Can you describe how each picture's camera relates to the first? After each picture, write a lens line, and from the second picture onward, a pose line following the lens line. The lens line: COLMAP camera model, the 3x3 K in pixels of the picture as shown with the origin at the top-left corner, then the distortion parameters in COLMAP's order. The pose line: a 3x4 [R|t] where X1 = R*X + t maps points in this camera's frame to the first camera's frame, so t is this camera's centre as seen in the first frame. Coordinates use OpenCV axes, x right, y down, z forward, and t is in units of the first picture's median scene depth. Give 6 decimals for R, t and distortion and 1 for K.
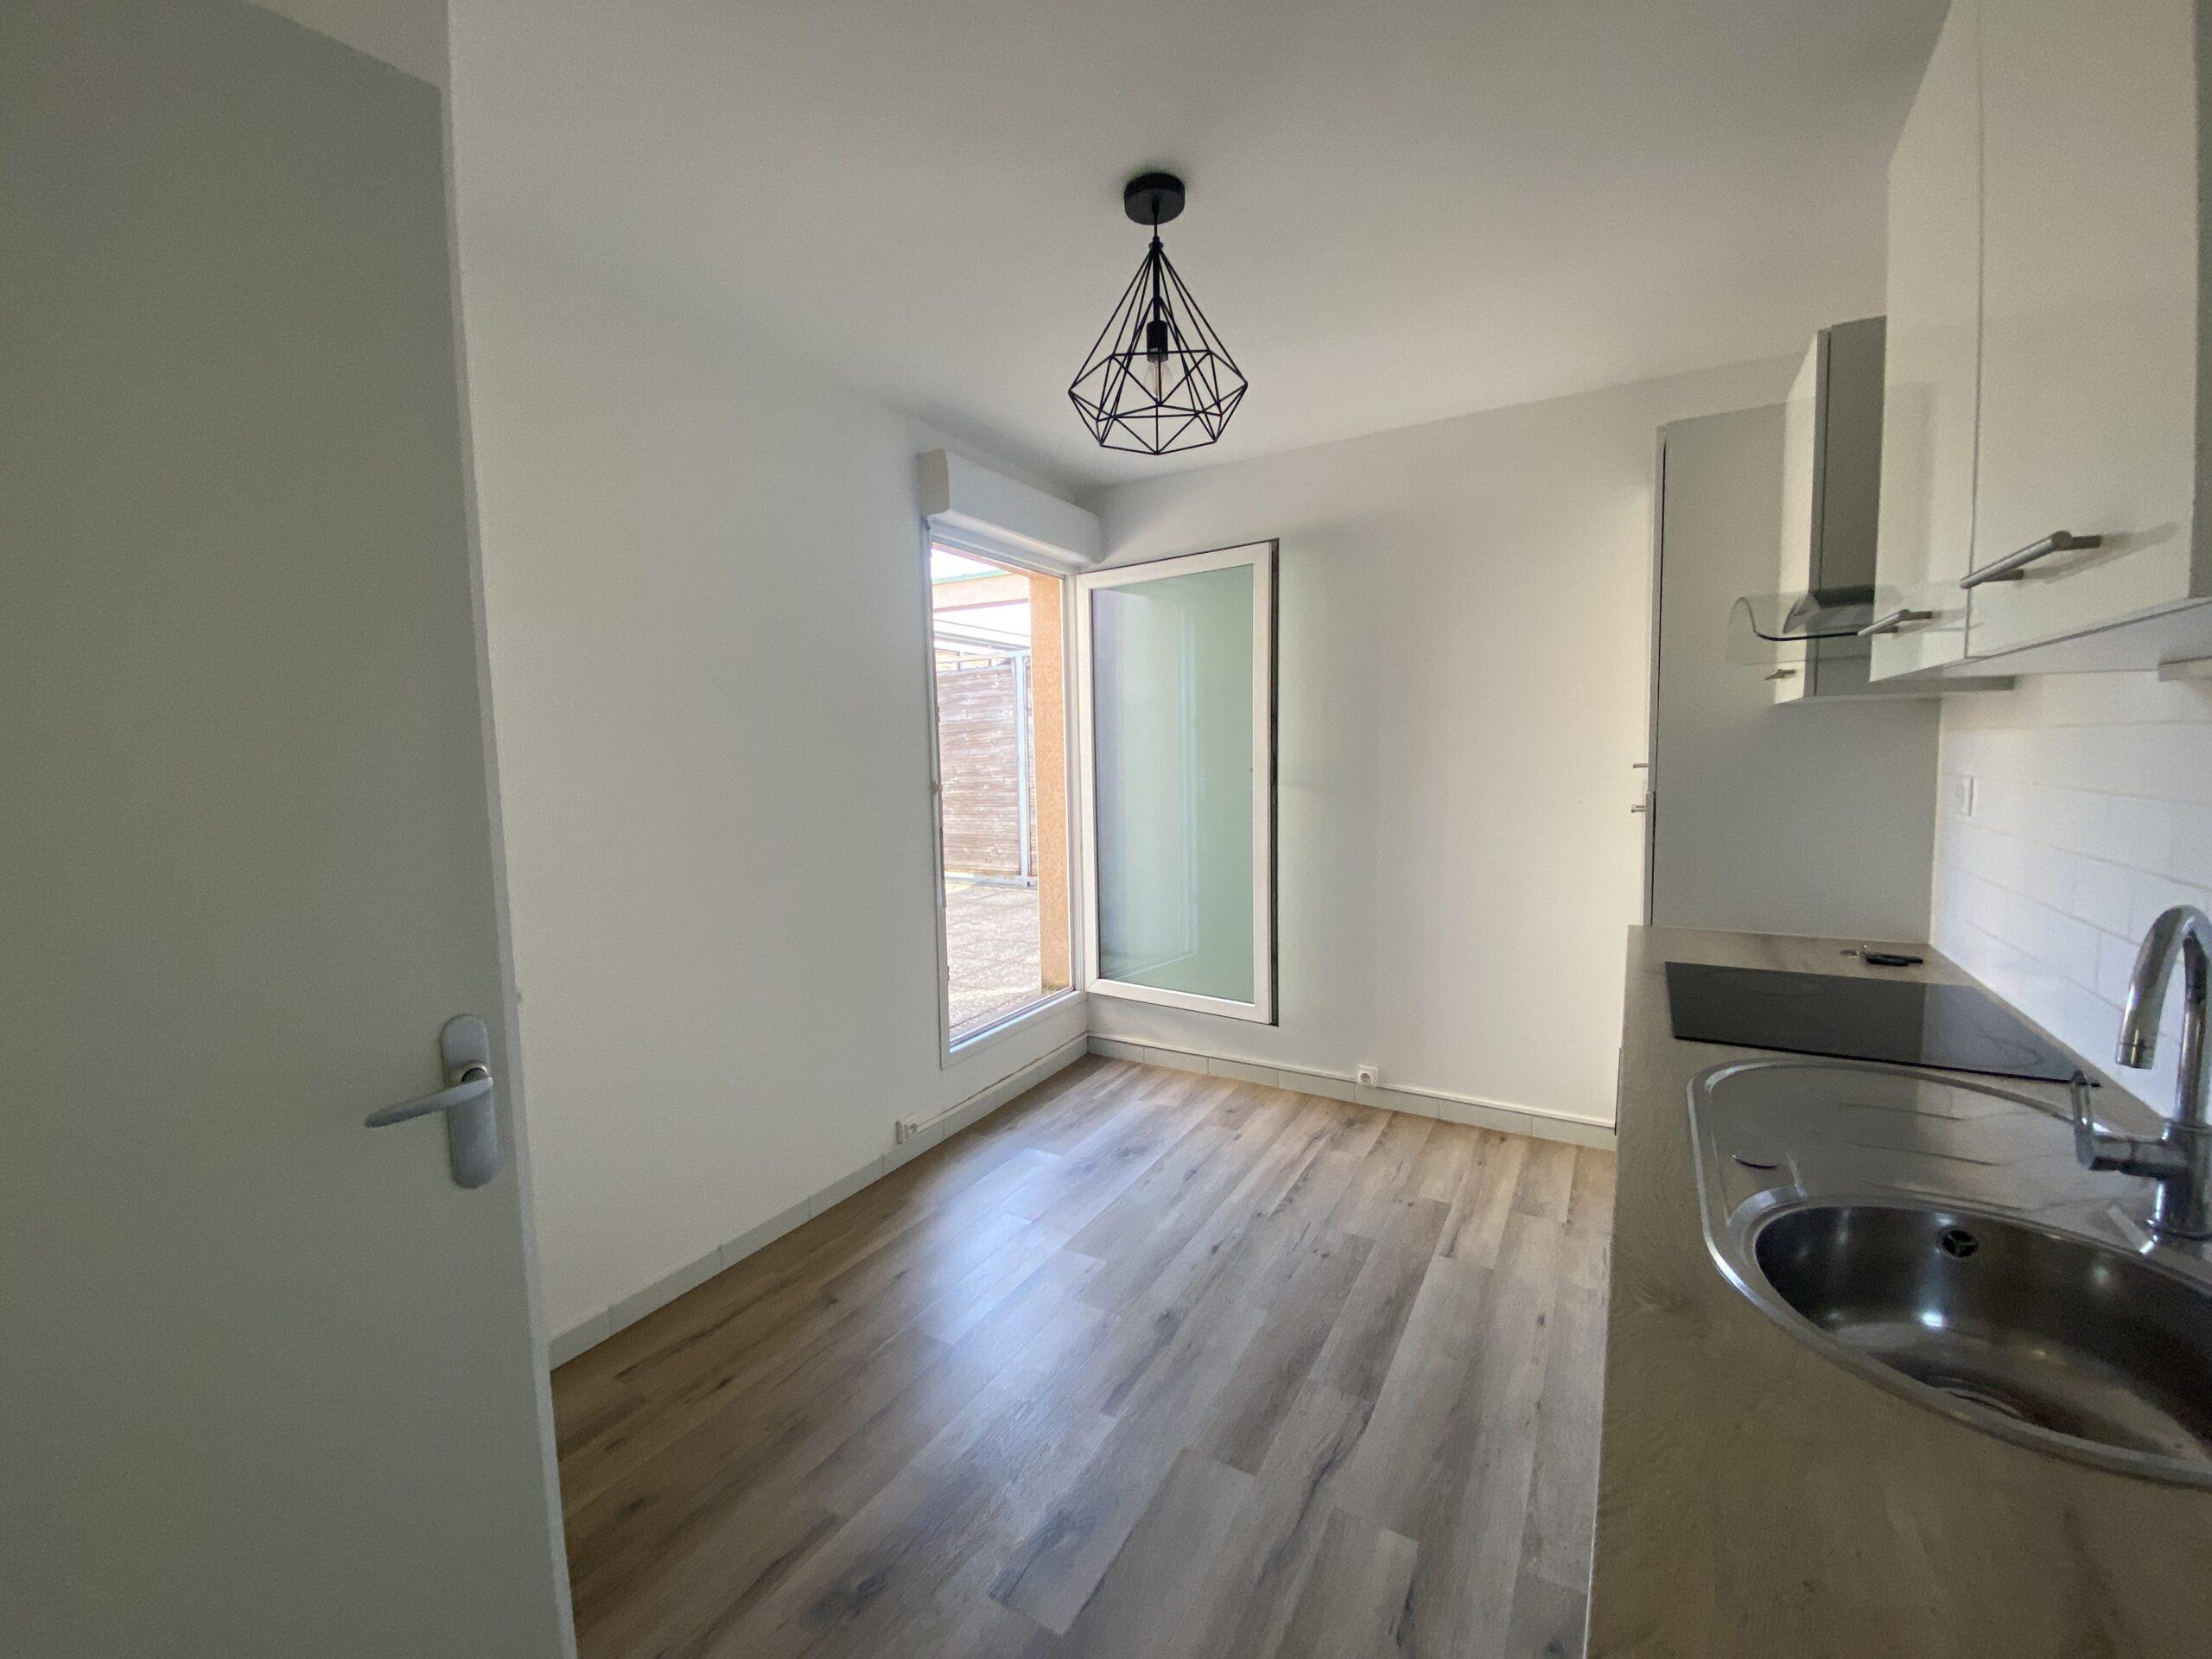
lens RADIAL K [[880.0, 0, 1091.0], [0, 880.0, 835.8], [0, 0, 1]] dist [0.007034, -0.016925]
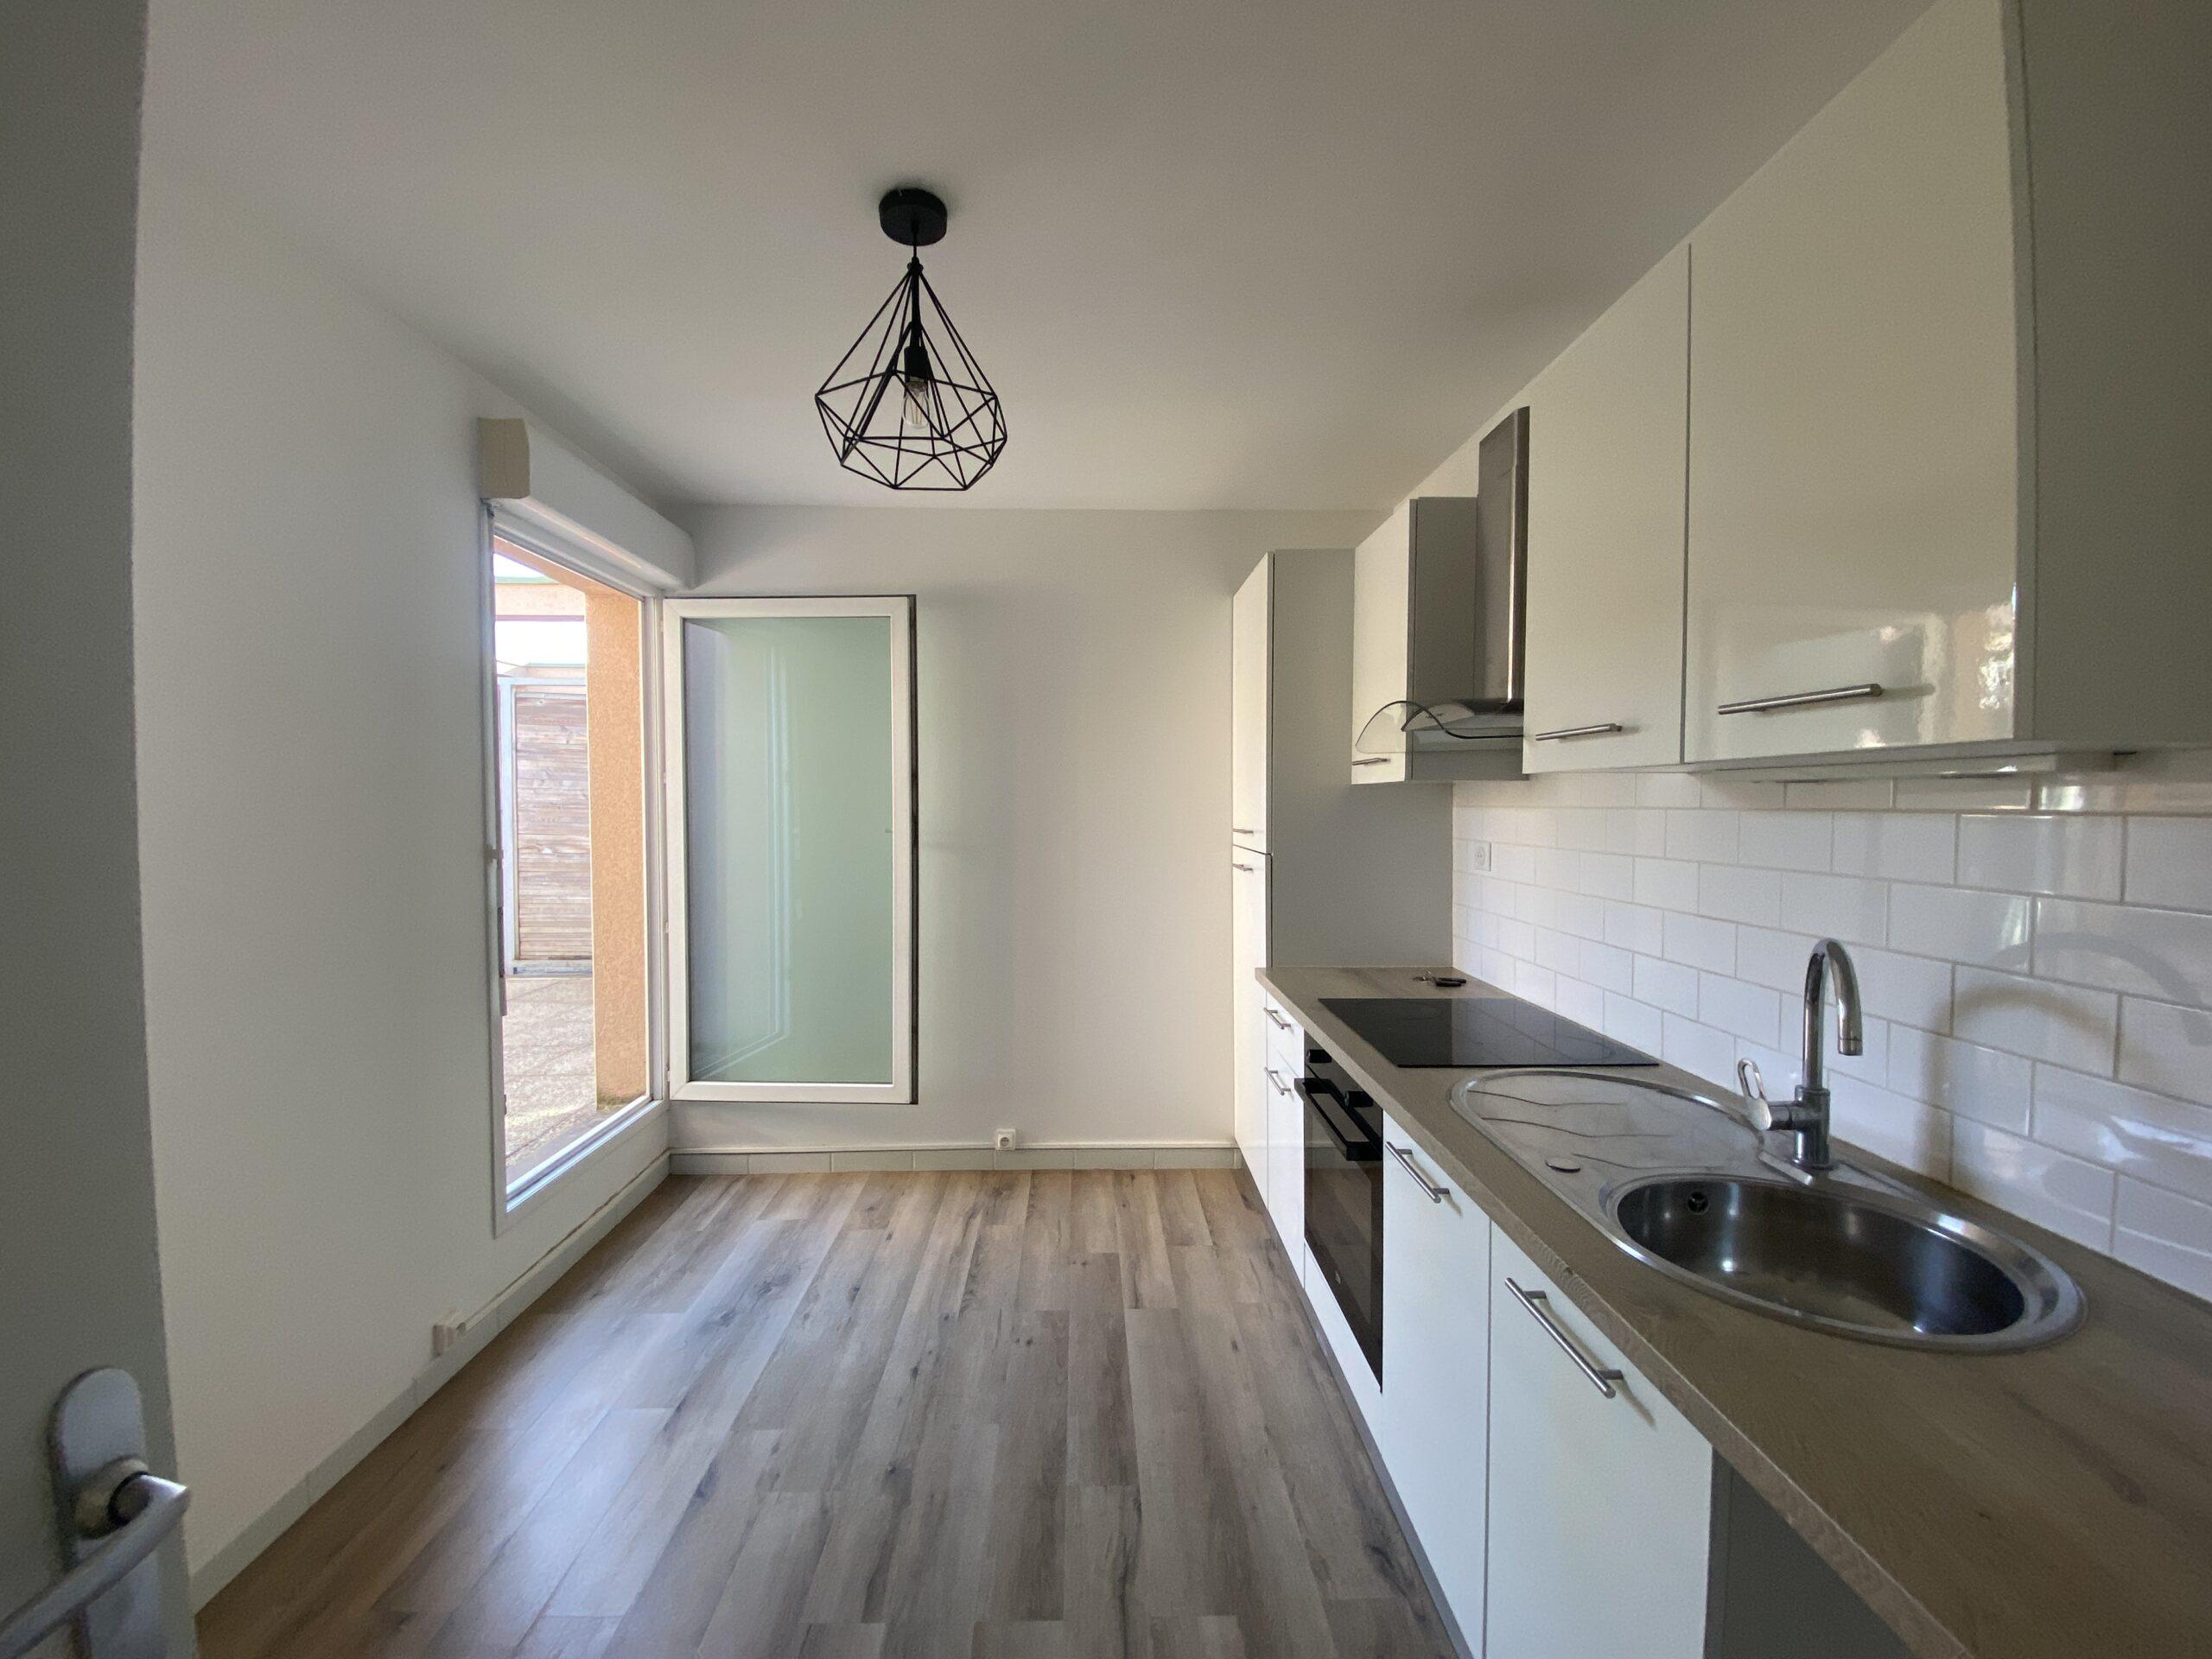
lens RADIAL K [[889.3, 0, 1099.2], [0, 889.3, 835.5], [0, 0, 1]] dist [0.017468, -0.018773]
pose [[0.843900, -0.002529, 0.536495, -0.151041], [0.035605, 0.998048, -0.051302, -0.015947], [-0.535318, 0.062396, 0.842343, 0.088293]]
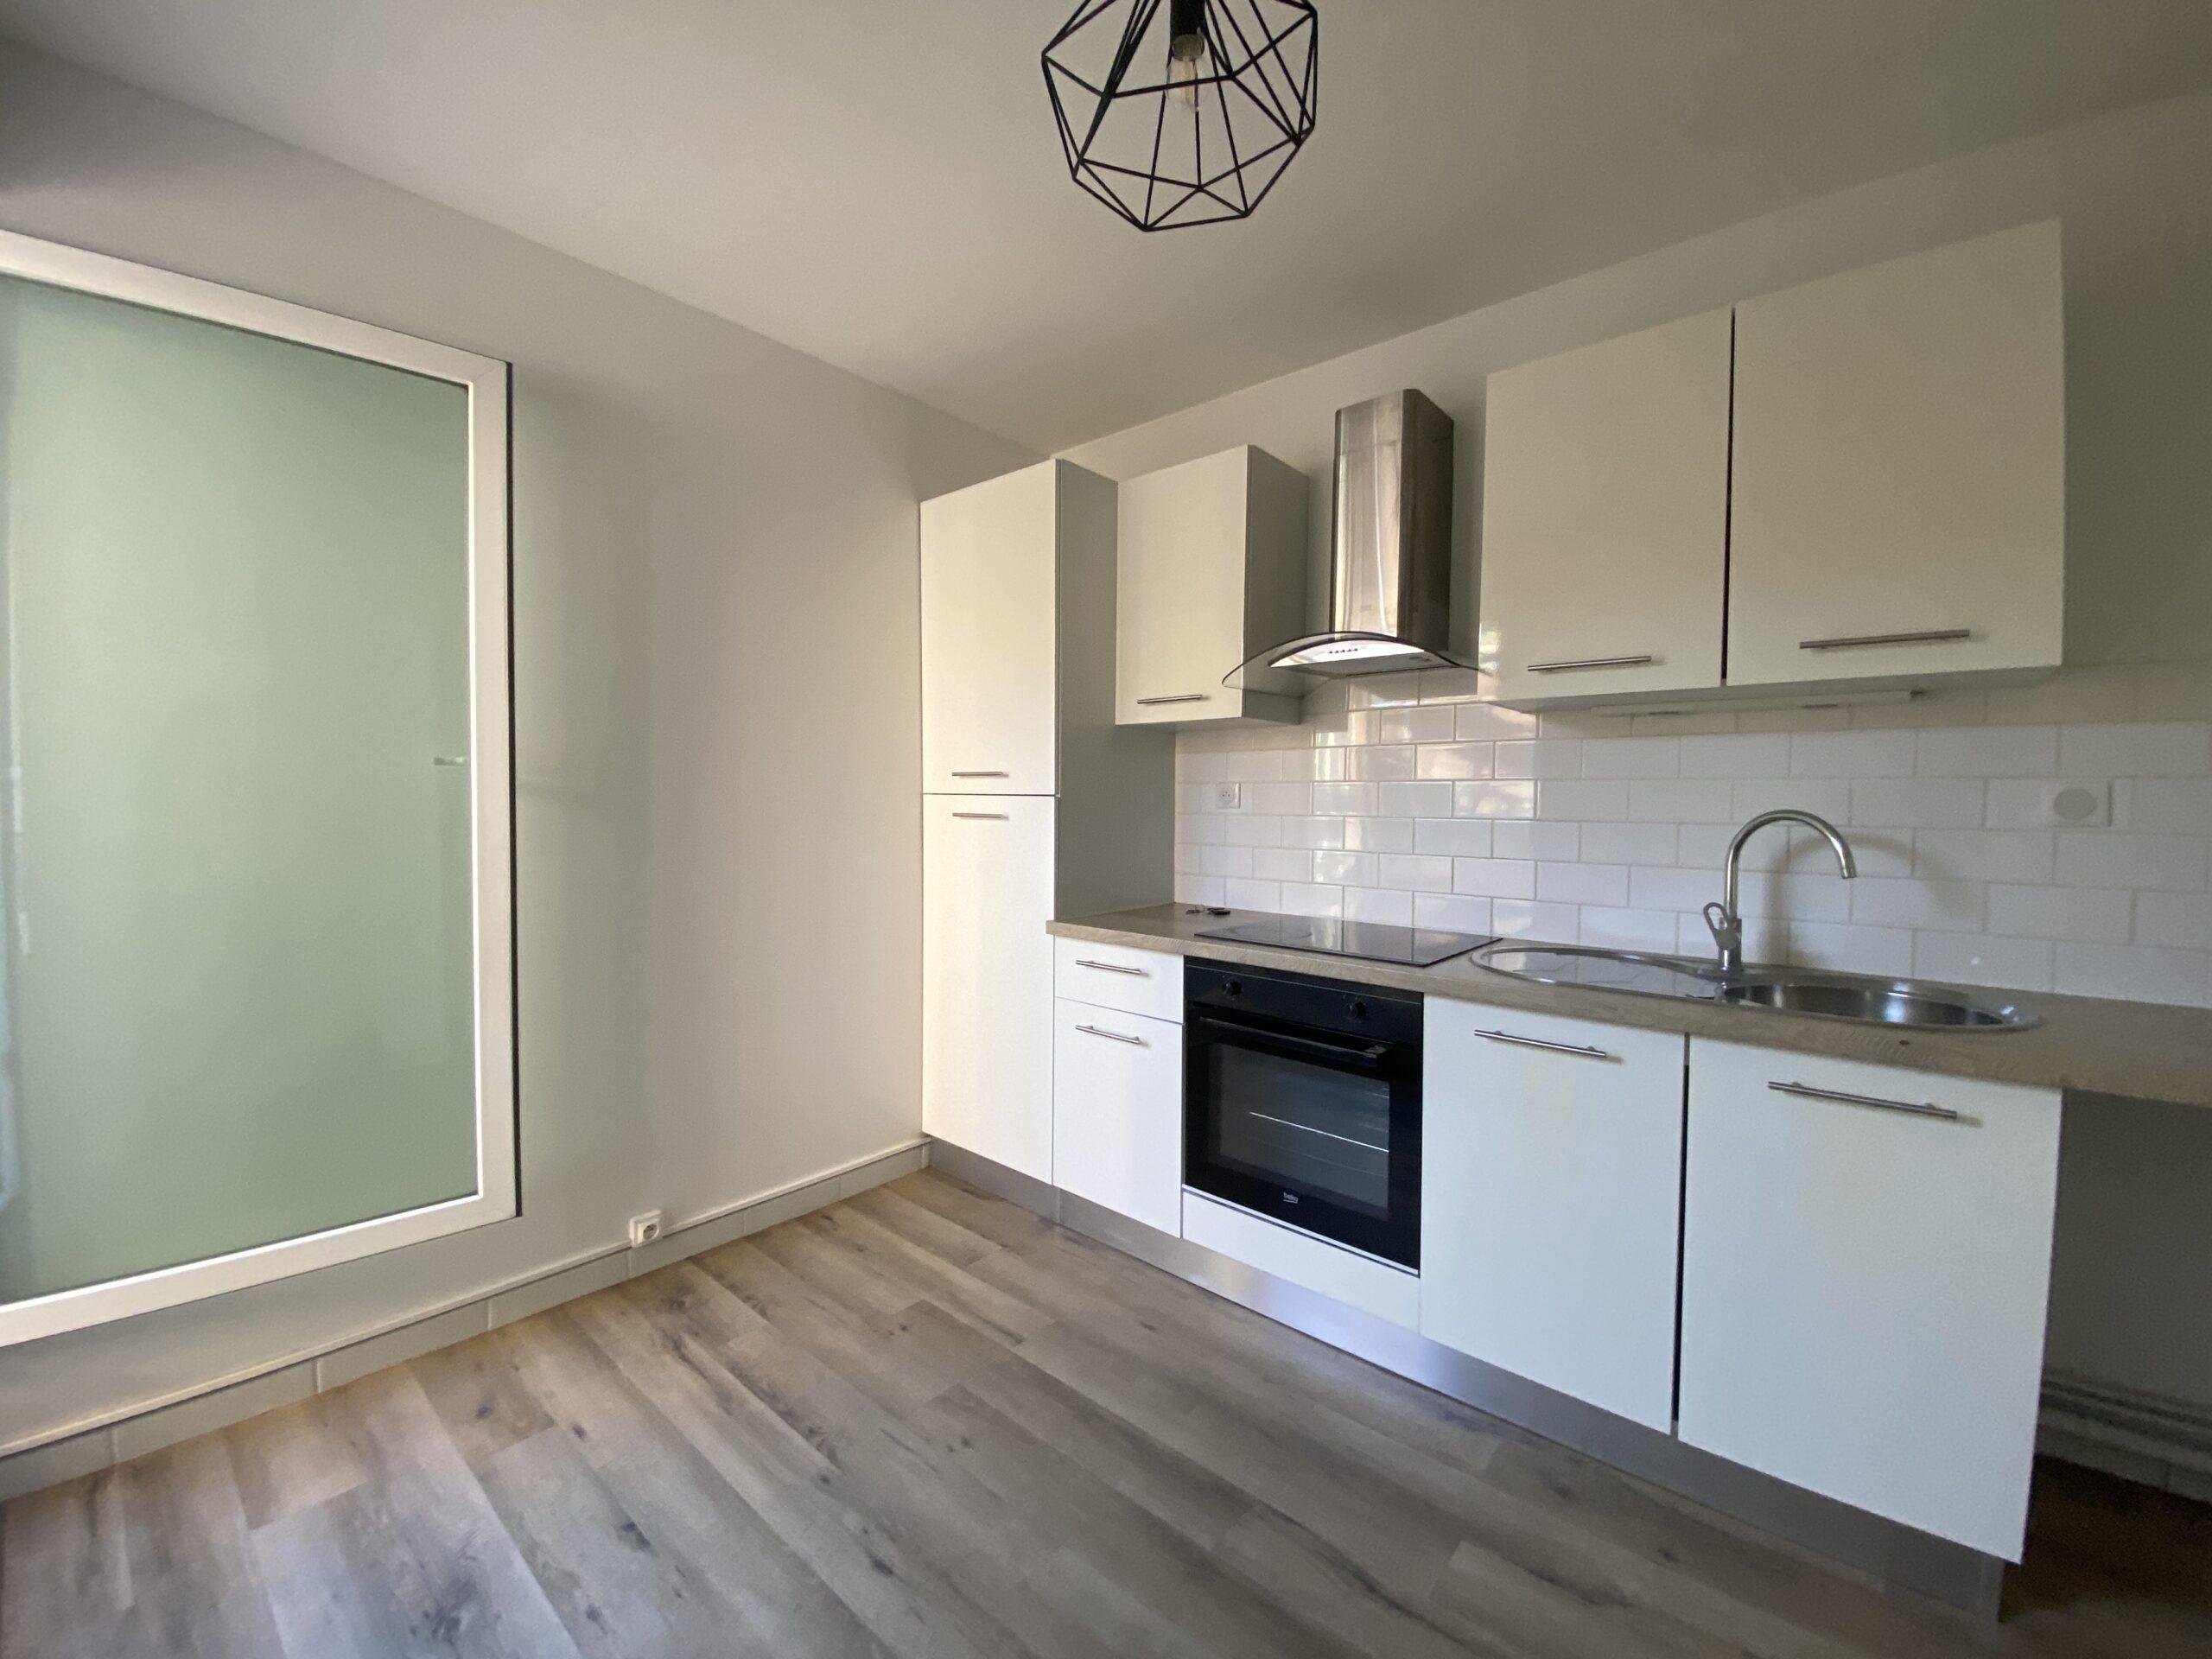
lens RADIAL K [[889.3, 0, 1099.2], [0, 889.3, 835.5], [0, 0, 1]] dist [0.017468, -0.018773]
pose [[0.172665, -0.017218, 0.984830, -0.327928], [0.079102, 0.996860, 0.003560, 0.000001], [-0.981799, 0.077287, 0.173485, 0.590672]]
